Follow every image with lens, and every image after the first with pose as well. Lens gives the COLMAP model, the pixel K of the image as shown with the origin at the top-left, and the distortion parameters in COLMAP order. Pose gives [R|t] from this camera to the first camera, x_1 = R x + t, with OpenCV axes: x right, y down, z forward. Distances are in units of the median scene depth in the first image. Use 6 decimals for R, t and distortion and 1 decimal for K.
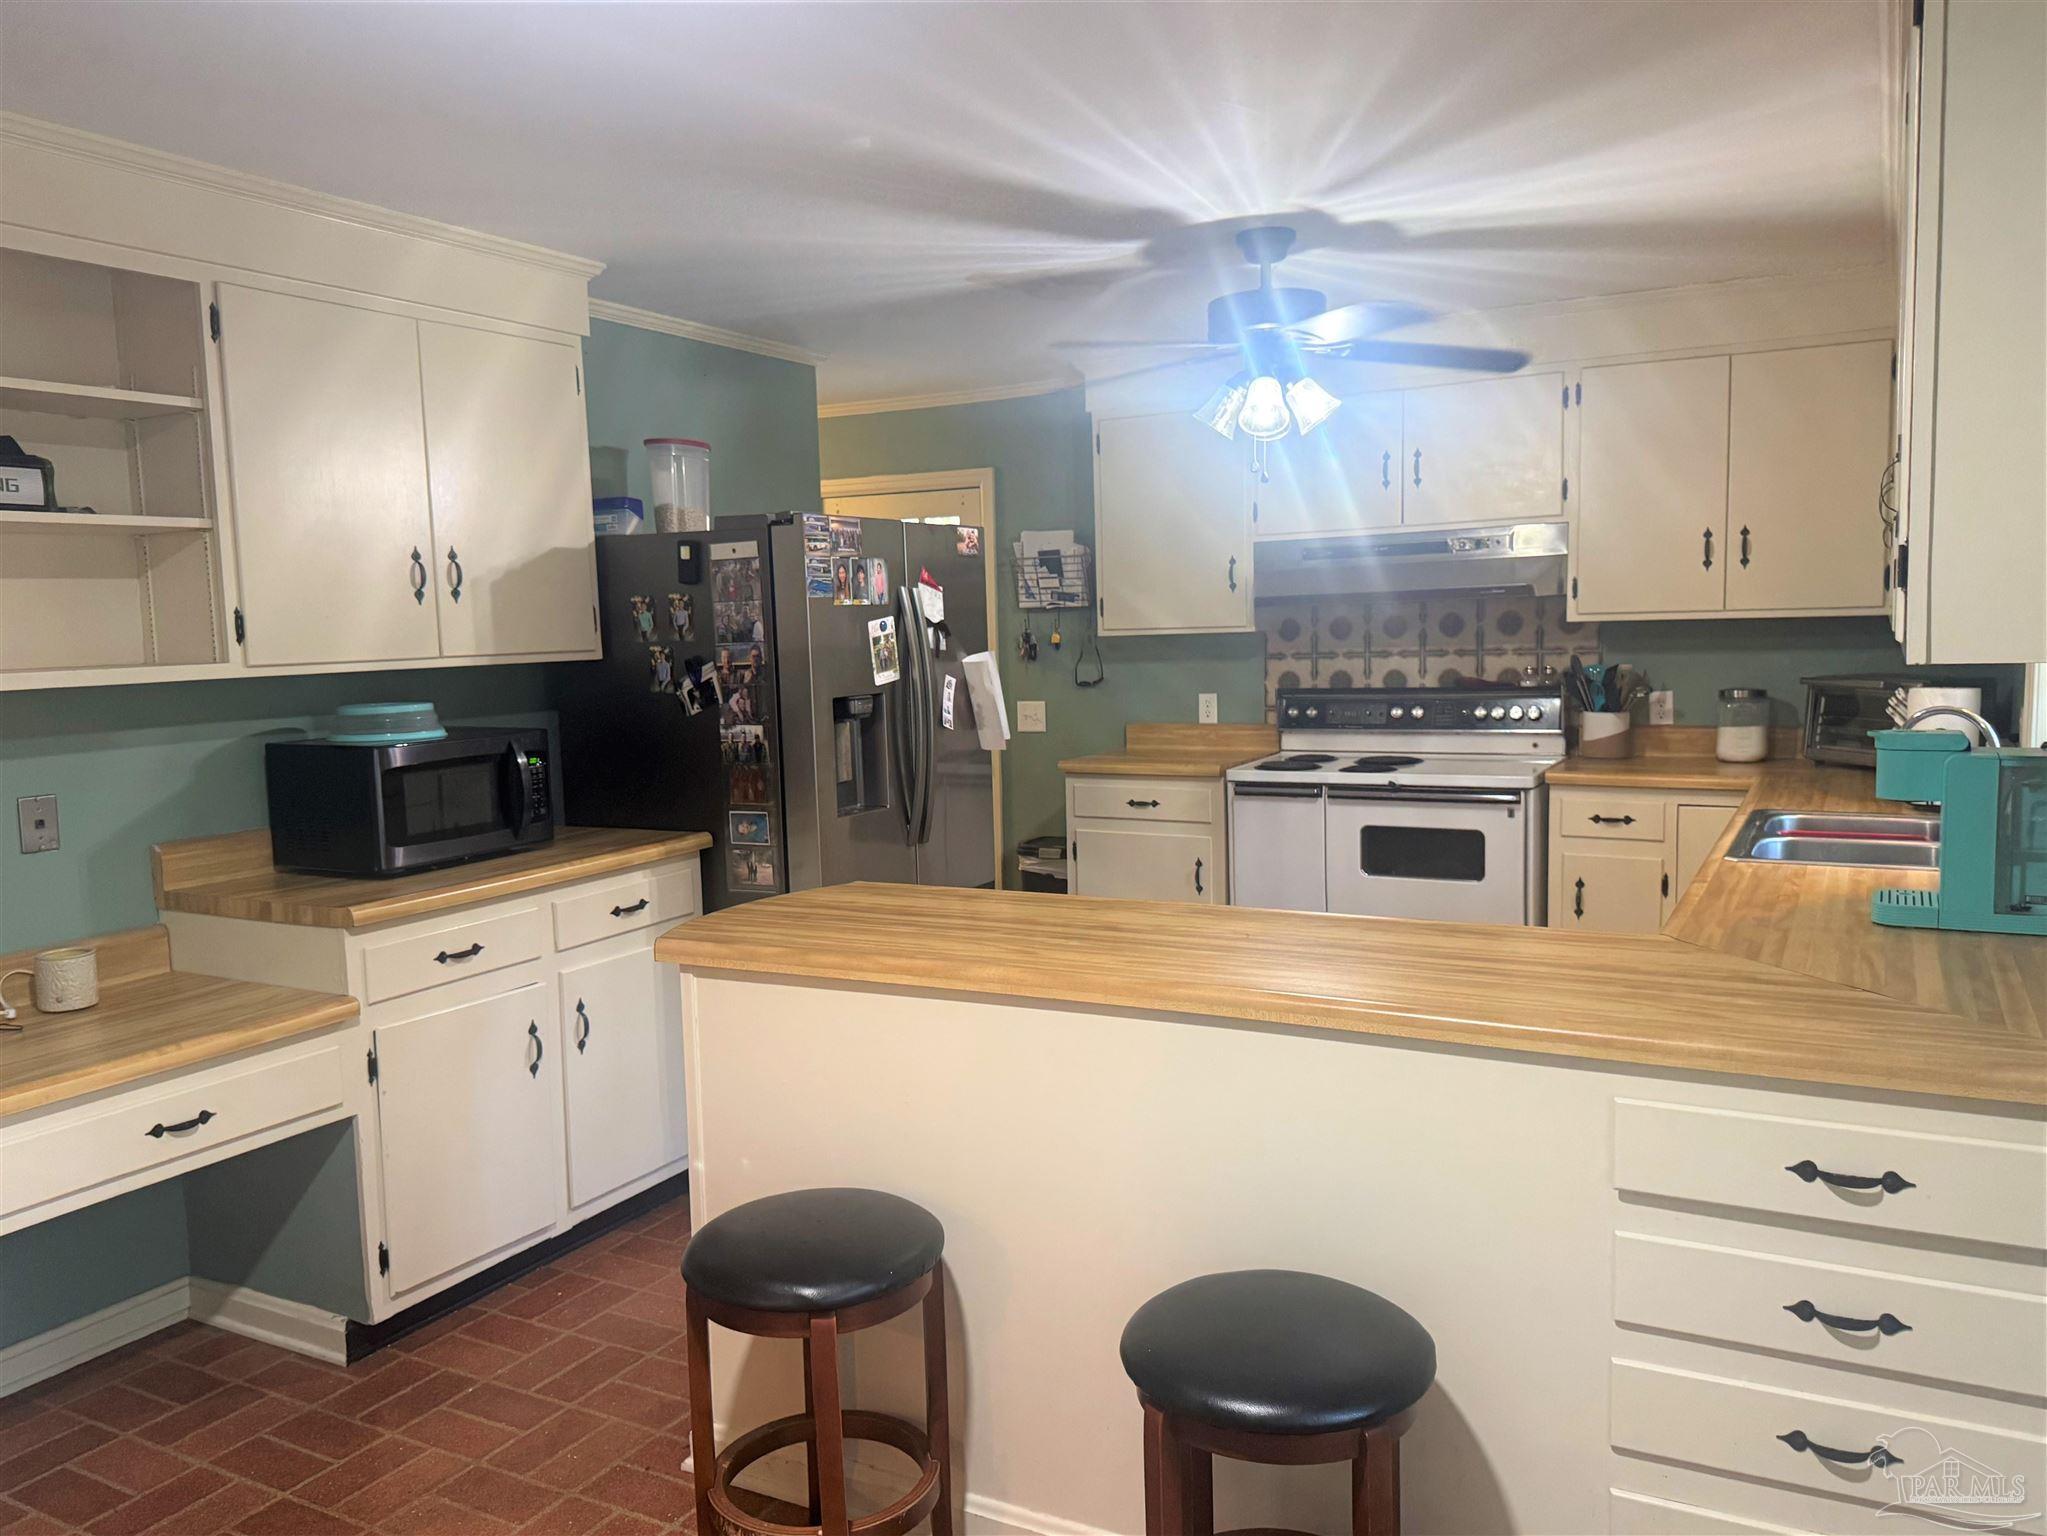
lens RADIAL K [[1537.4, 0, 1025.8], [0, 1537.4, 779.4], [0, 0, 1]] dist [0.061821, -0.055096]
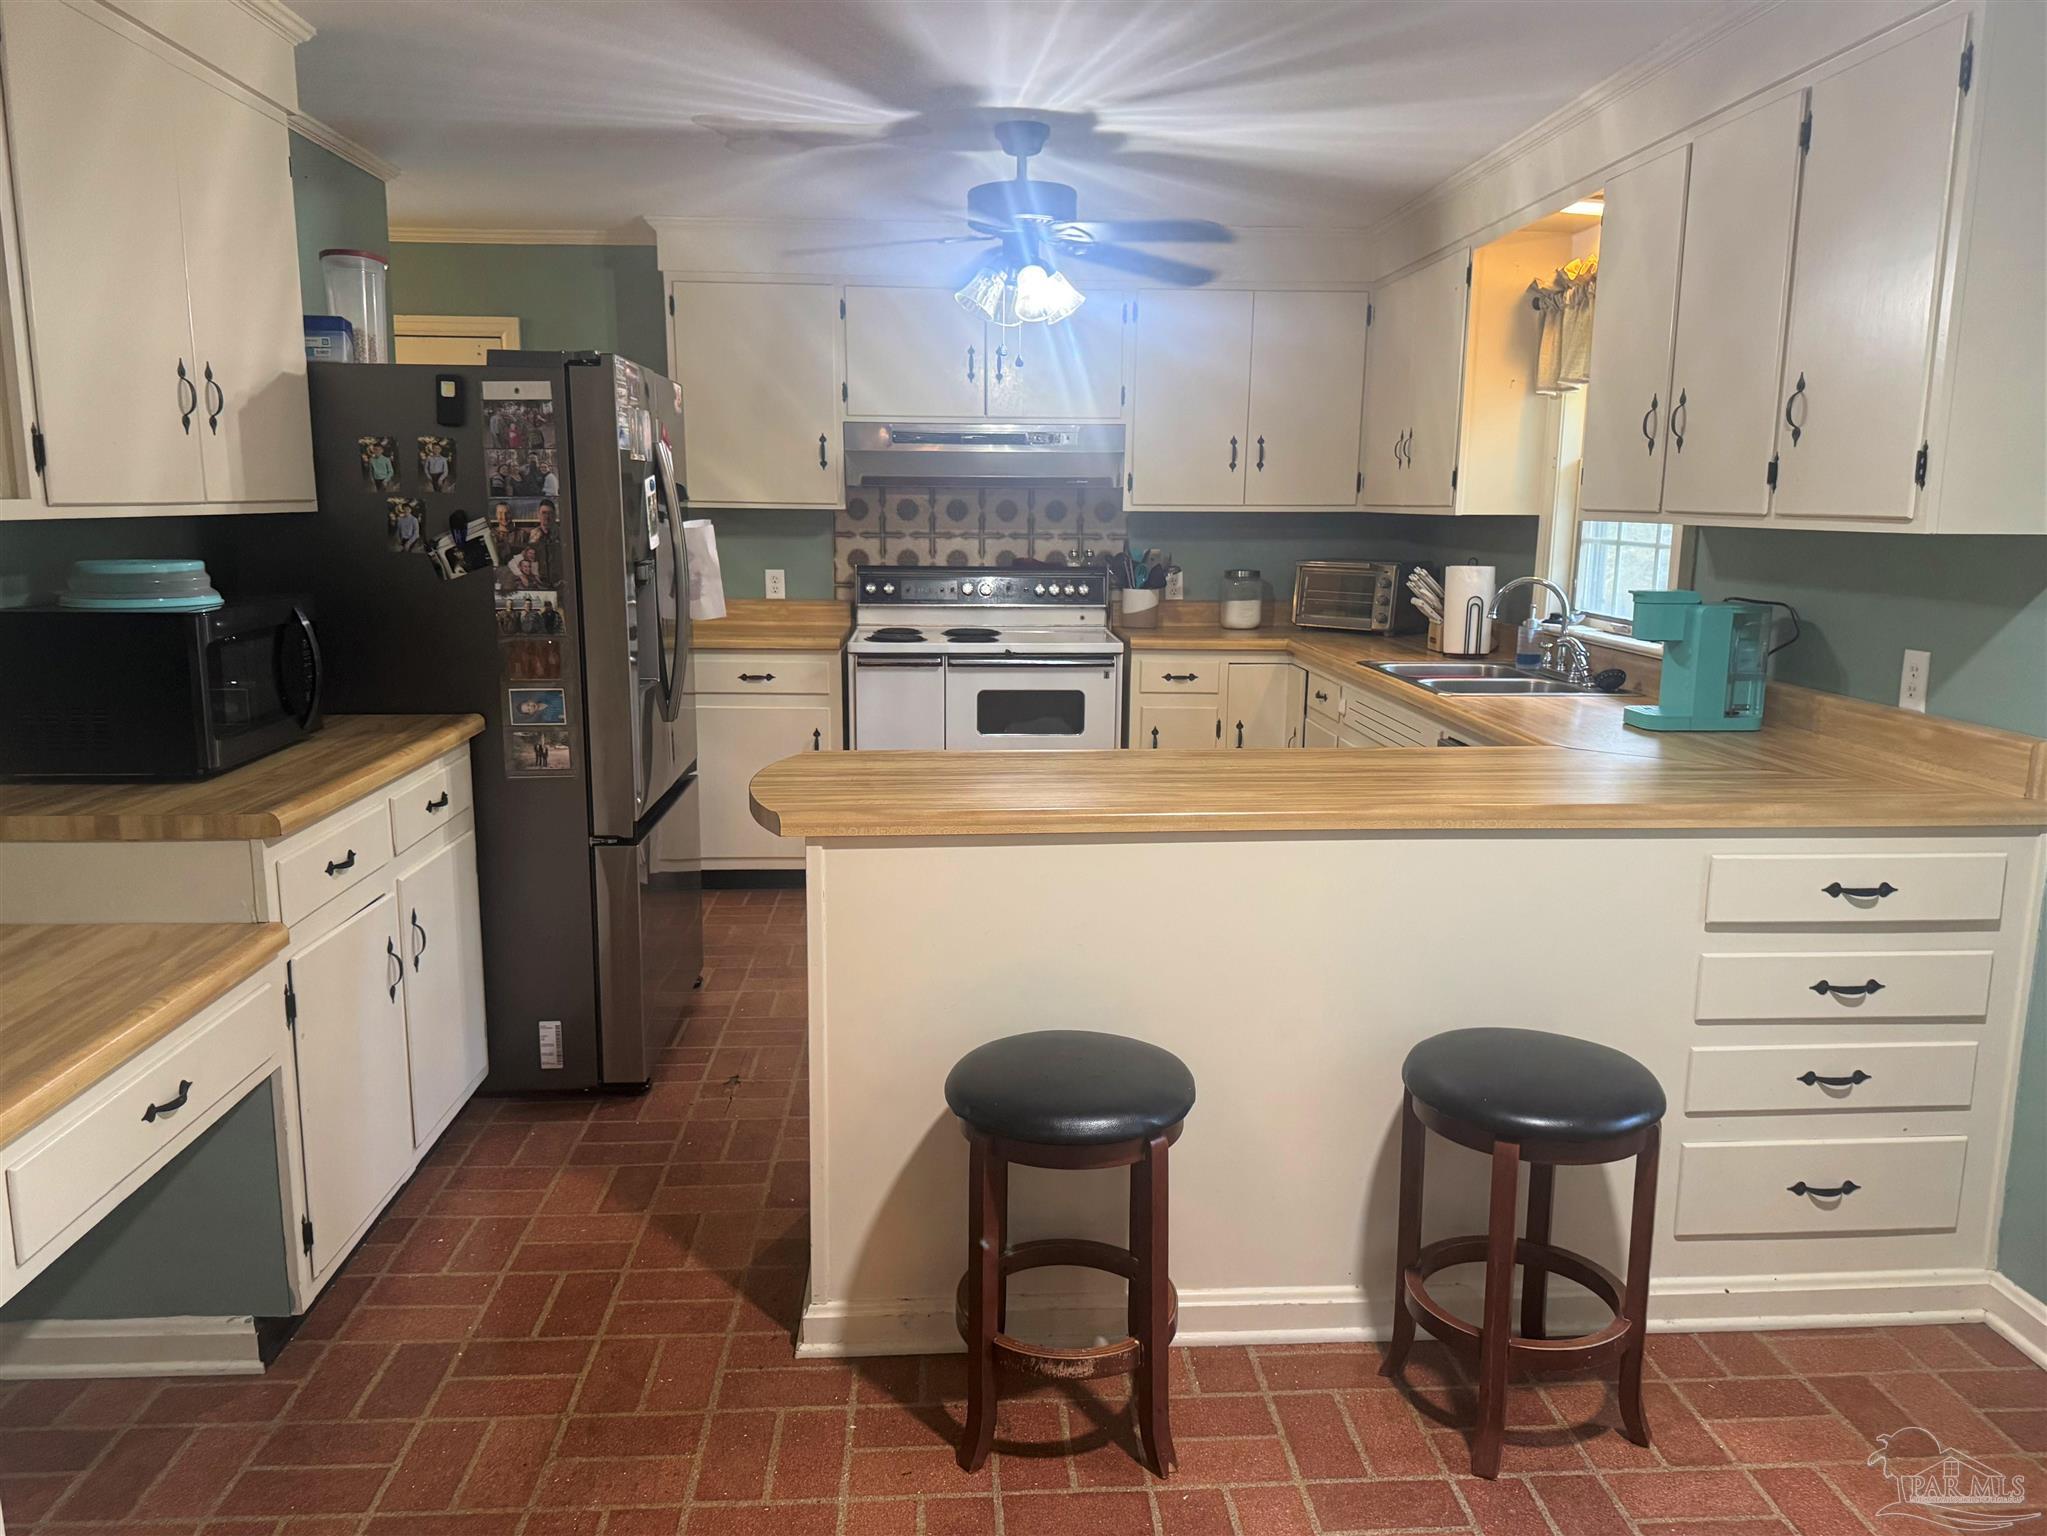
lens RADIAL K [[1455.6, 0, 1041.2], [0, 1455.6, 770.1], [0, 0, 1]] dist [0.053197, -0.060584]
pose [[0.845418, -0.060910, 0.530621, -0.383495], [0.023283, 0.996735, 0.077319, 0.009166], [-0.533598, -0.053012, 0.844075, 0.118146]]
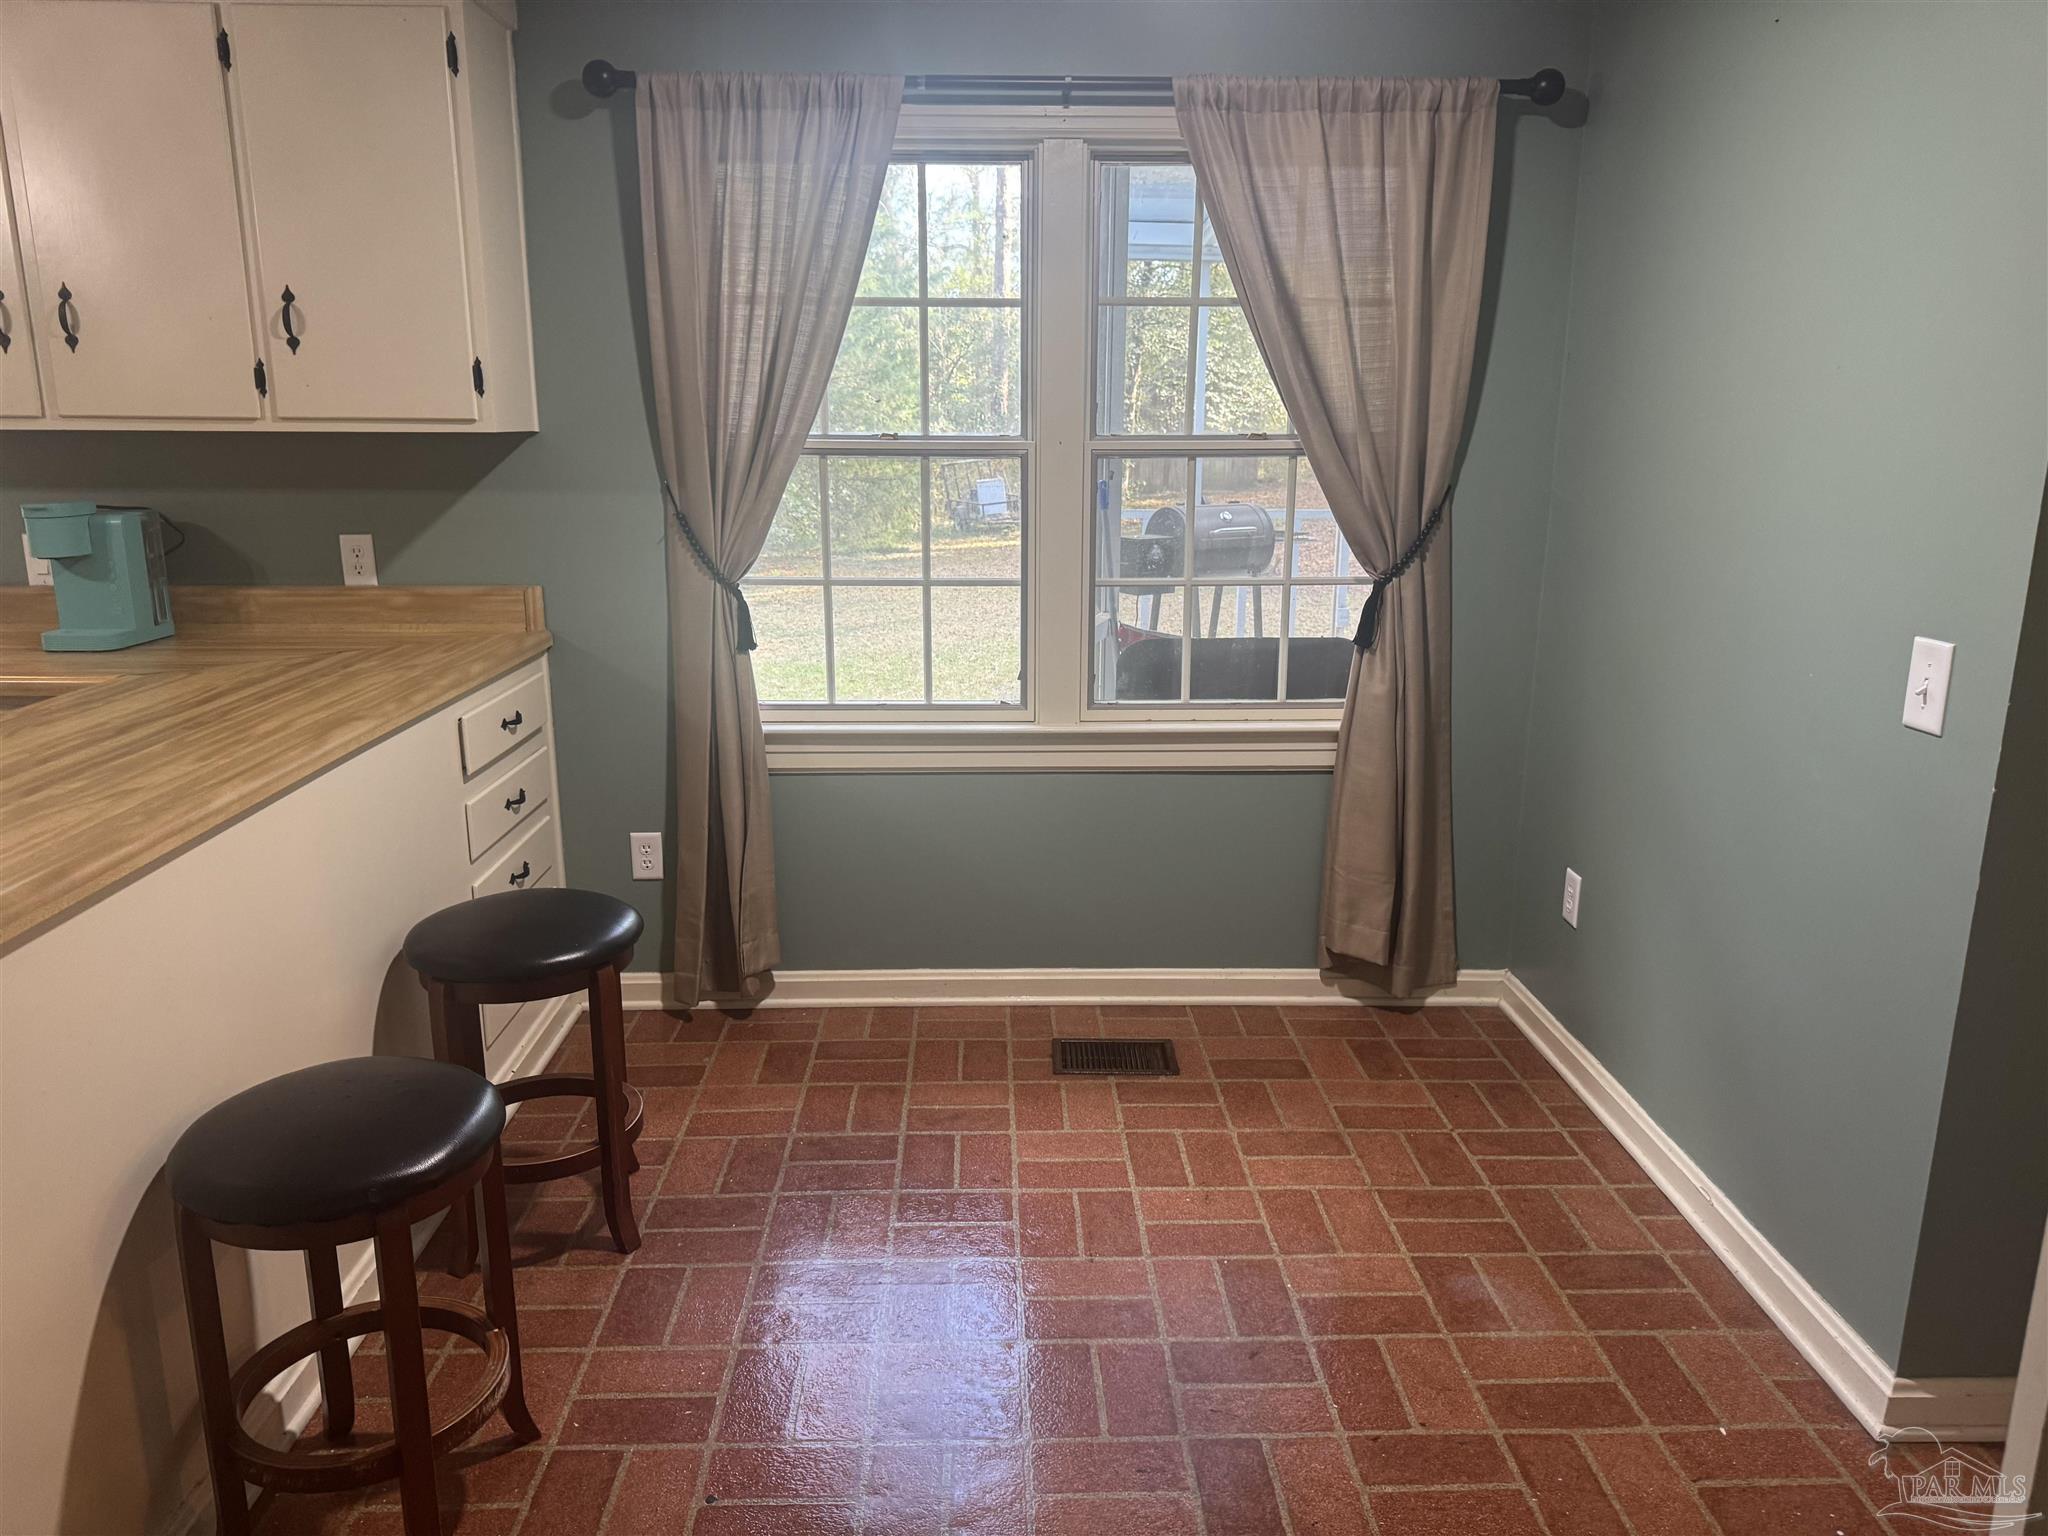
lens RADIAL K [[1456.3, 0, 1024.0], [0, 1456.3, 767.2], [0, 0, 1]] dist [0.053197, -0.060584]
pose [[-0.505034, -0.174348, 0.845307, -0.558488], [0.102141, 0.960430, 0.259118, -0.032918], [-0.857035, 0.217204, -0.467241, 0.578638]]
